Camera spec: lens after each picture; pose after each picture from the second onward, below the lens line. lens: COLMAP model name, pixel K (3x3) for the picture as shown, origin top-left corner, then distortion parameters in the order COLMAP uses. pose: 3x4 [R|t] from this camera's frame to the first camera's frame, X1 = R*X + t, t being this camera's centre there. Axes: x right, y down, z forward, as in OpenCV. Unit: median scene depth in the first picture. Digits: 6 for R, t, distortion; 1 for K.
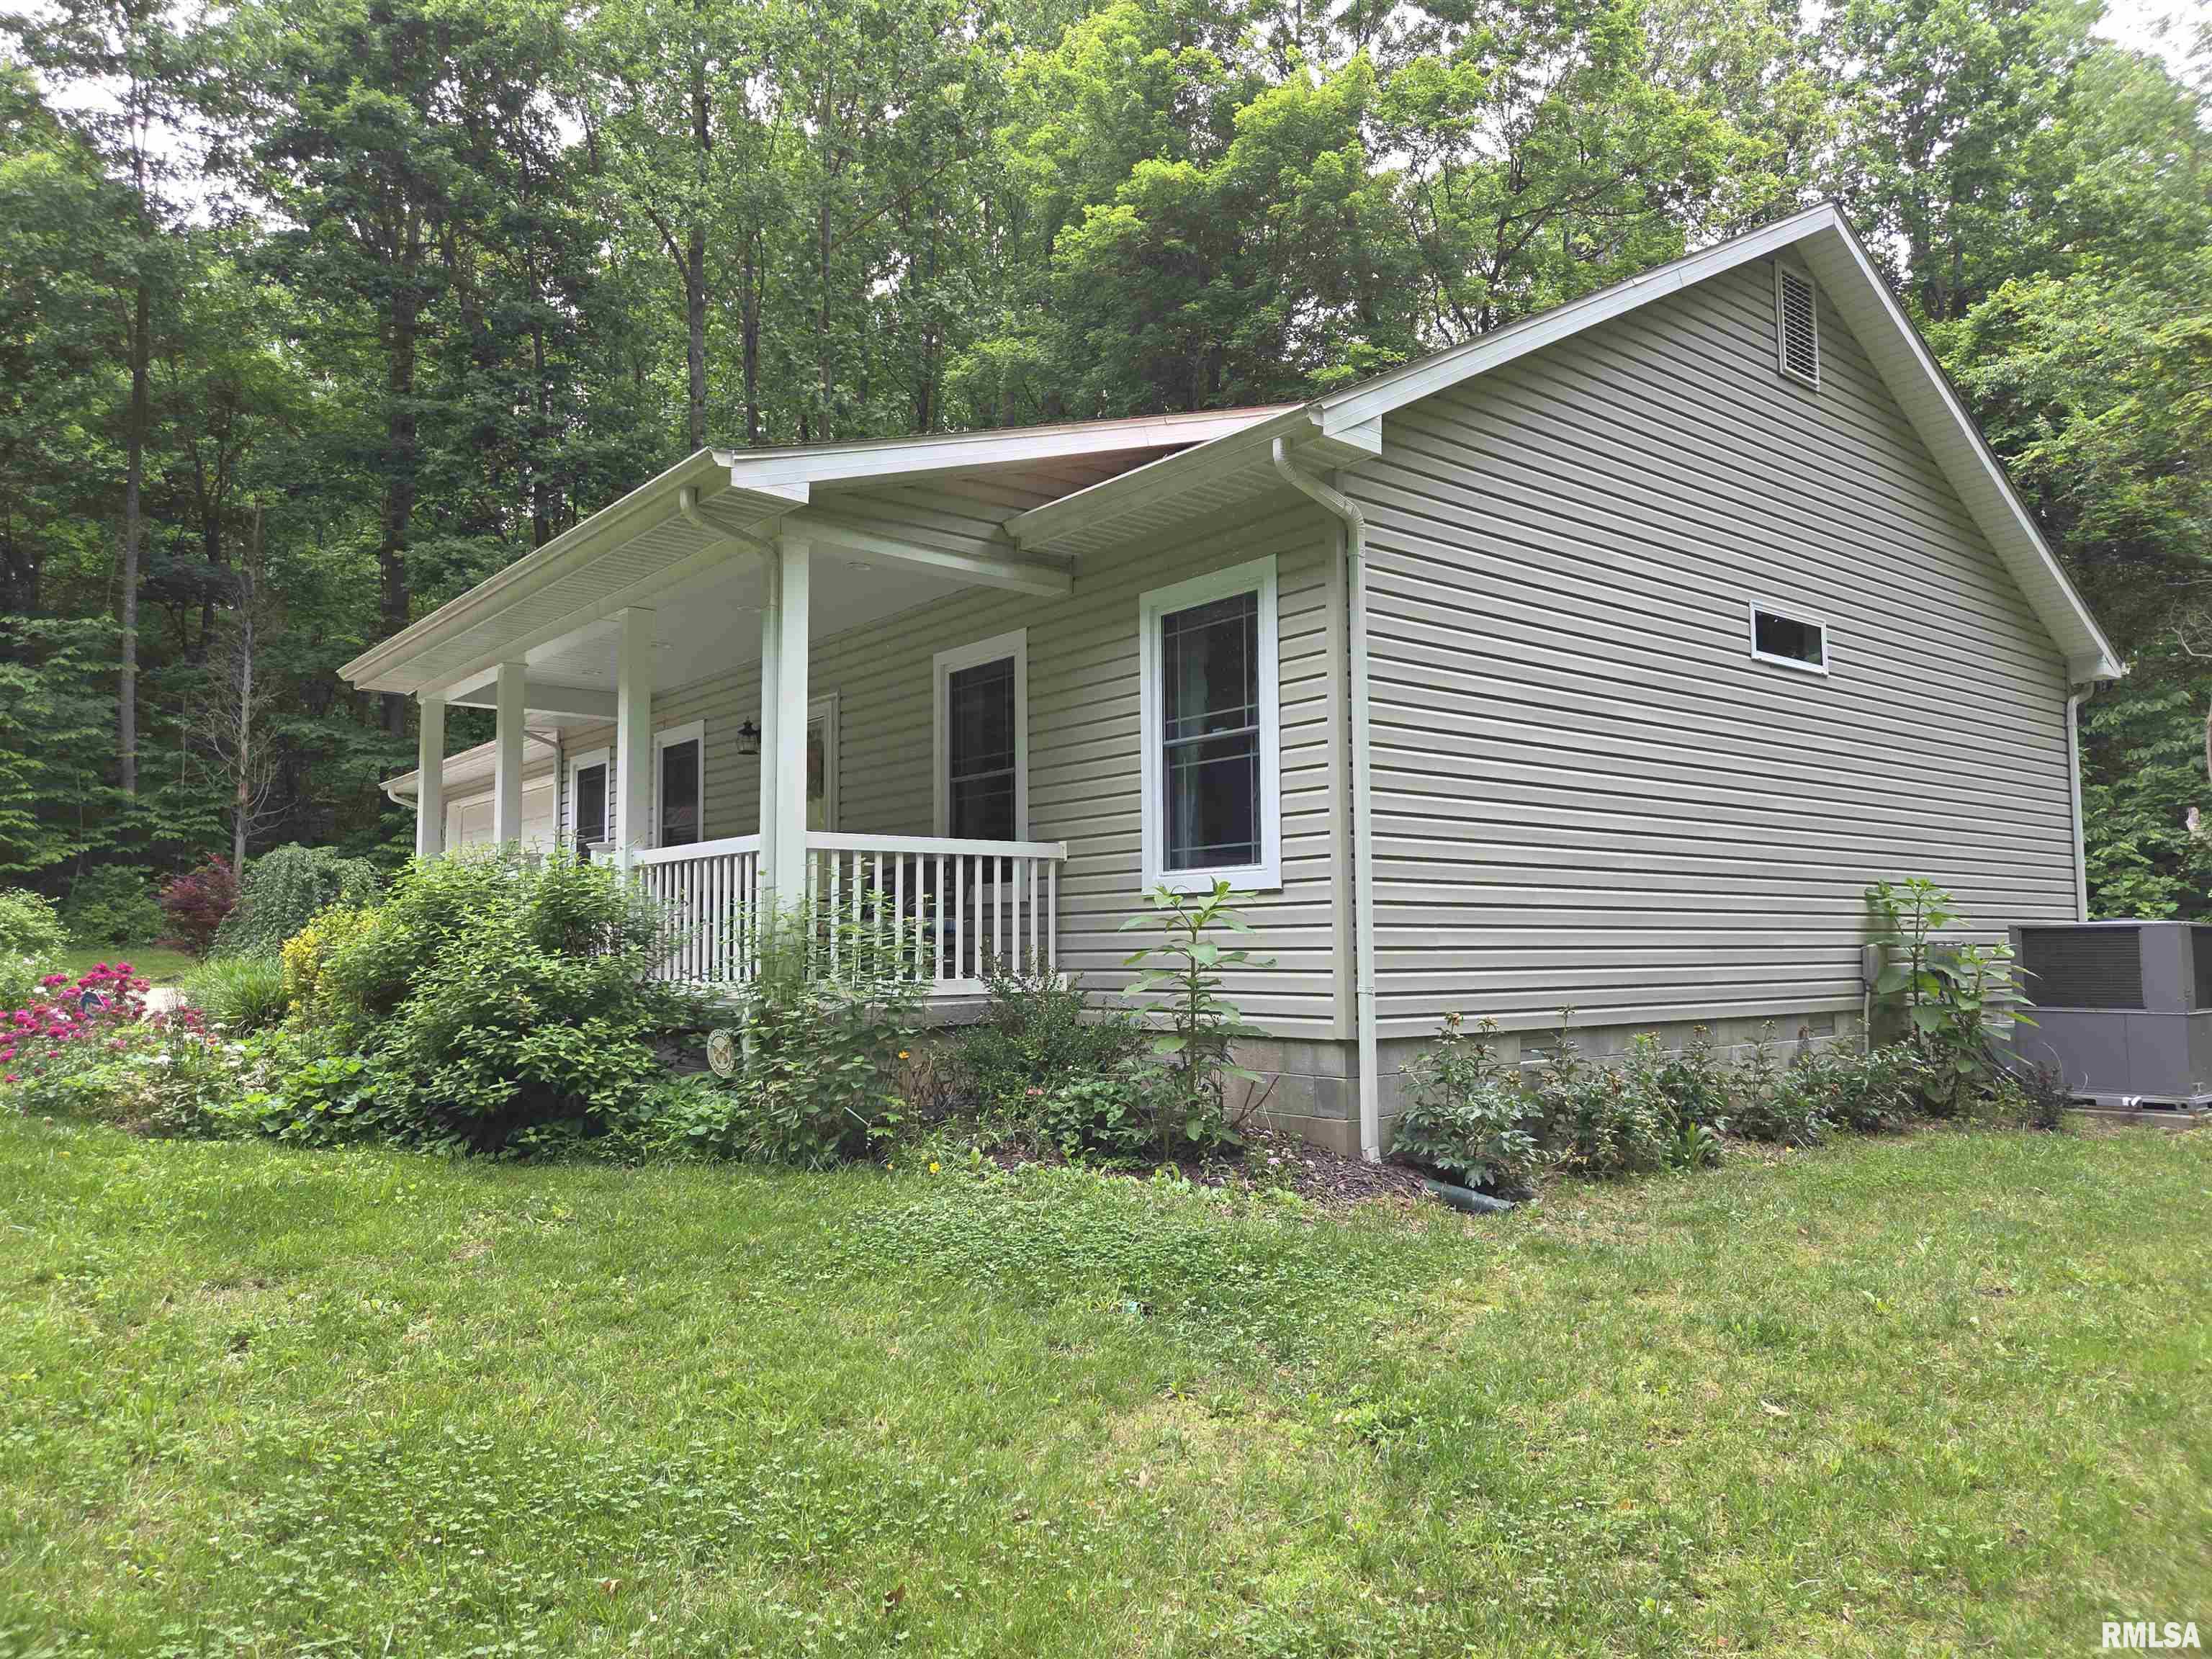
lens RADIAL K [[1464.2, 0, 1108.8], [0, 1464.2, 827.1], [0, 0, 1]] dist [0.075609, -0.062788]
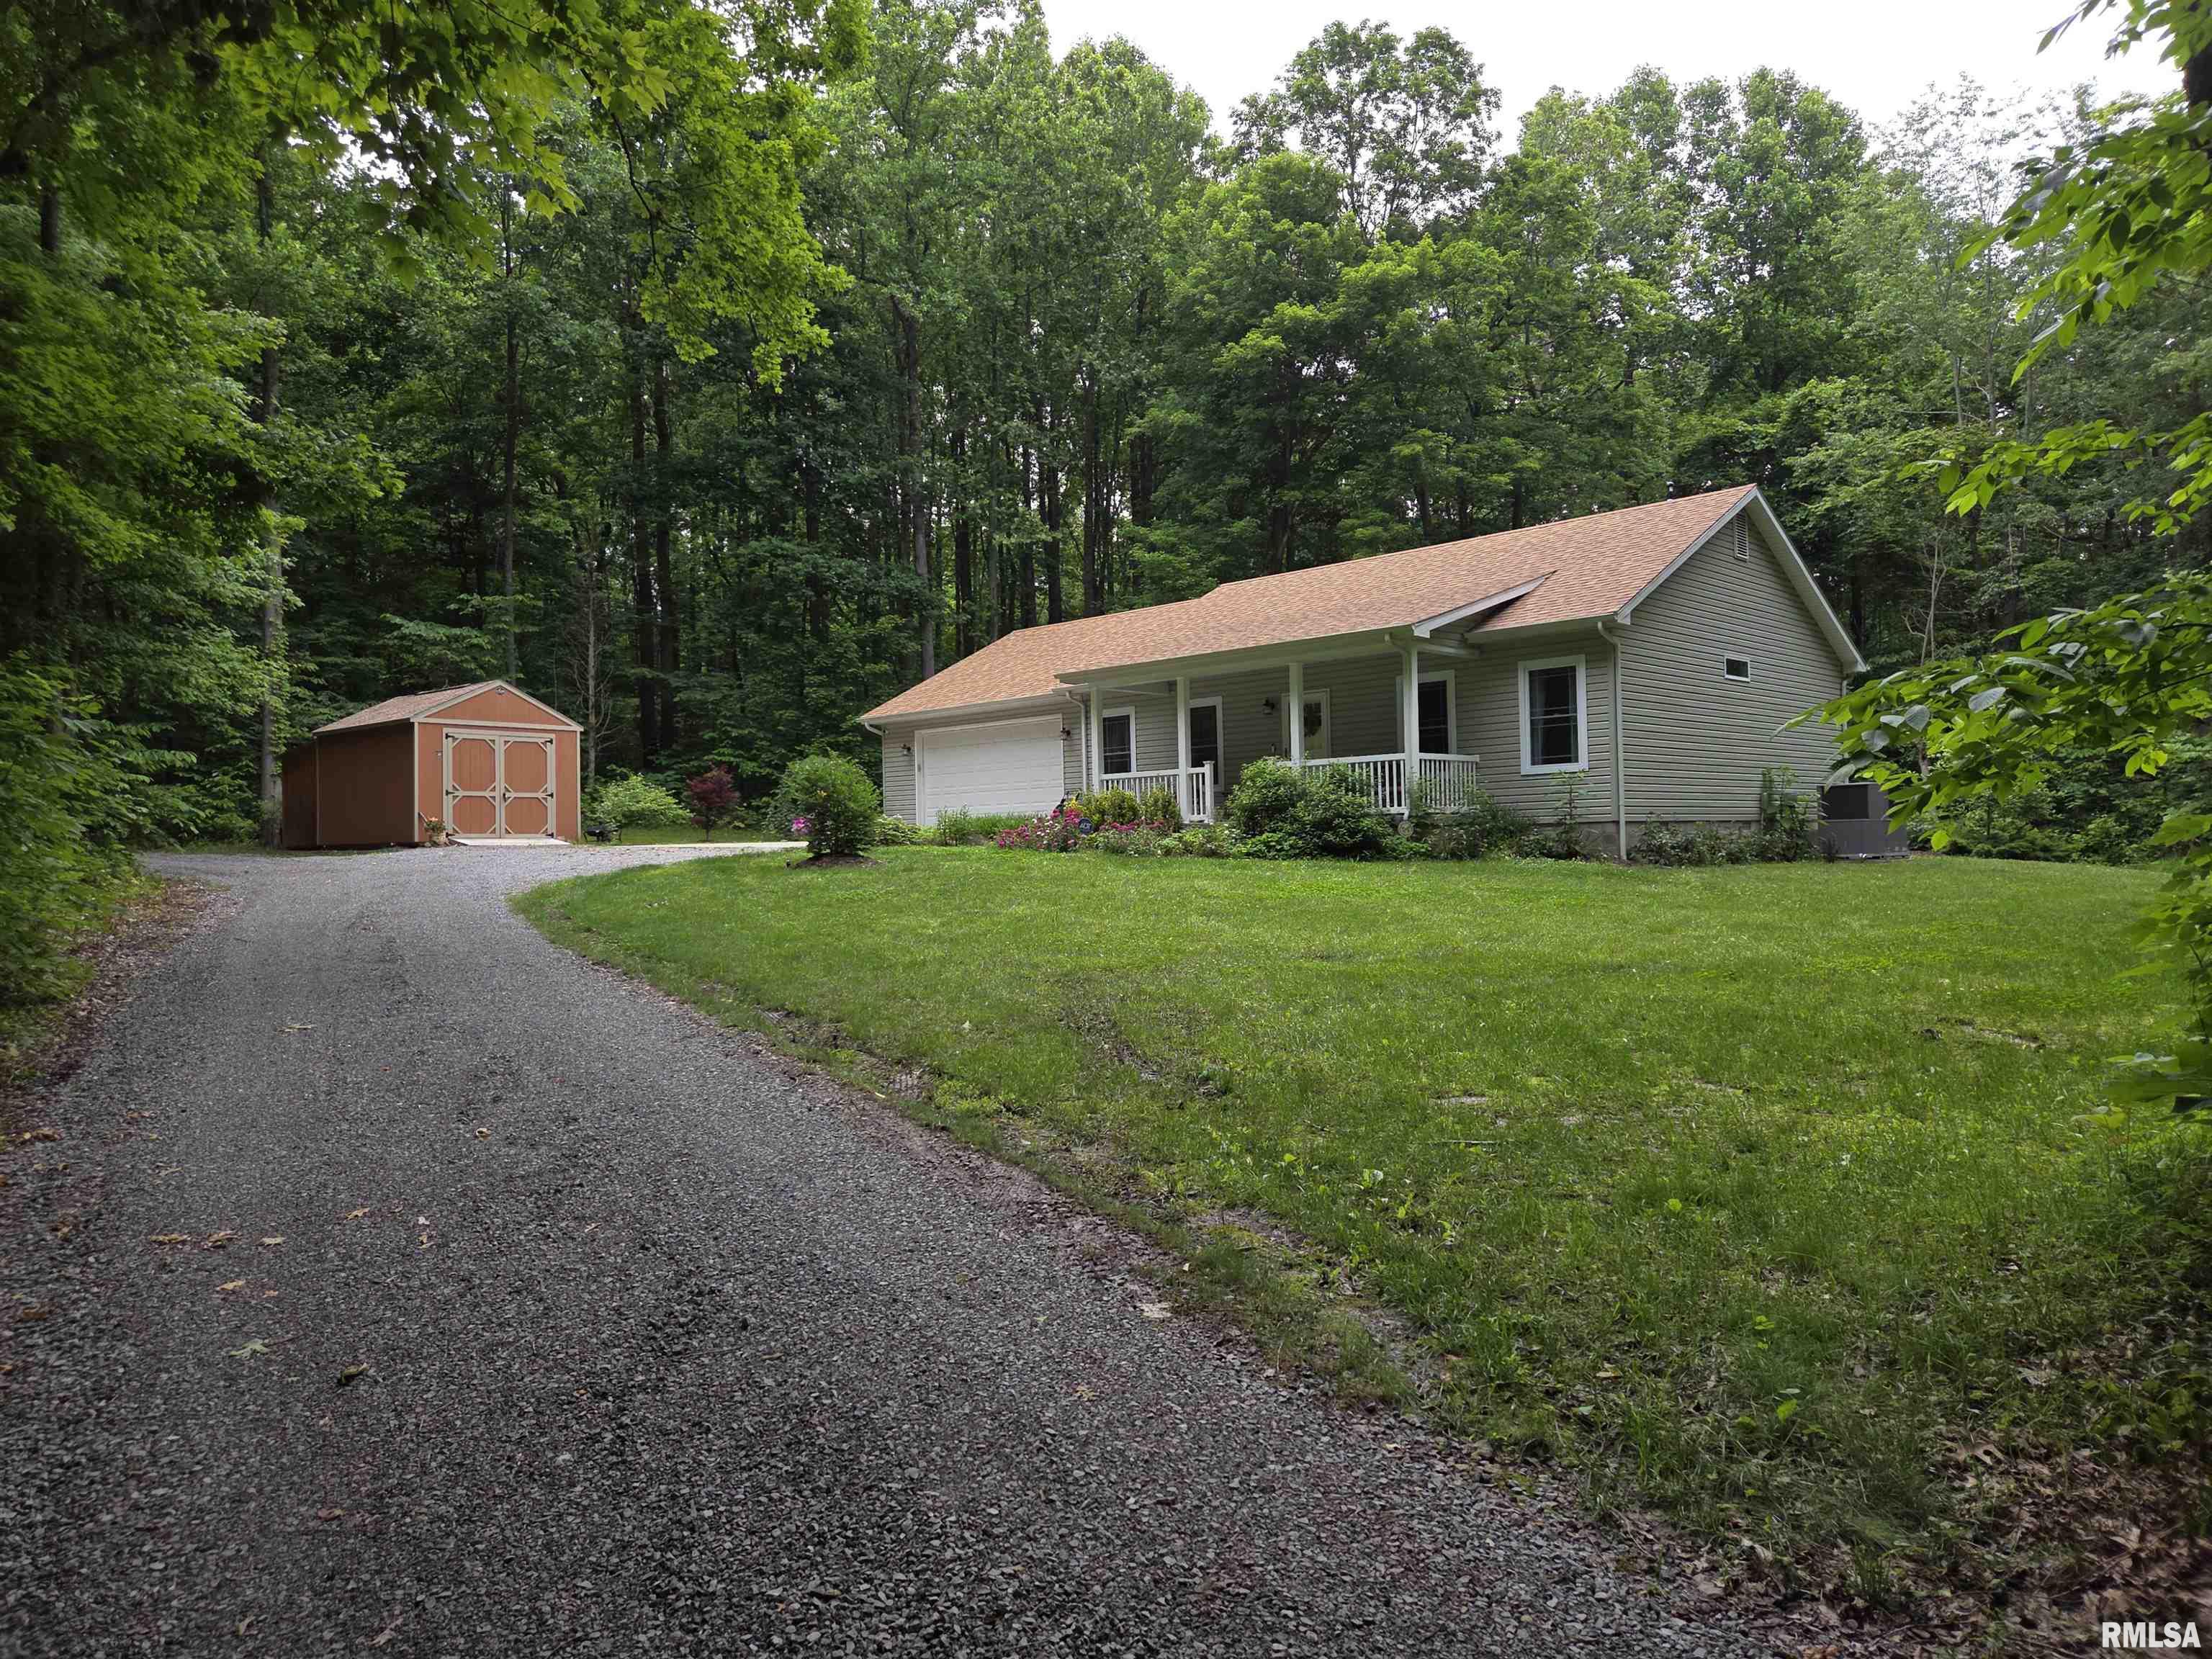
lens RADIAL K [[1464.2, 0, 1102.2], [0, 1464.2, 829.5], [0, 0, 1]] dist [0.075609, -0.062788]
pose [[0.993510, -0.013336, 0.112957, -0.937291], [0.005680, 0.997680, 0.067834, -0.036905], [-0.113600, -0.066753, 0.991282, -1.436273]]
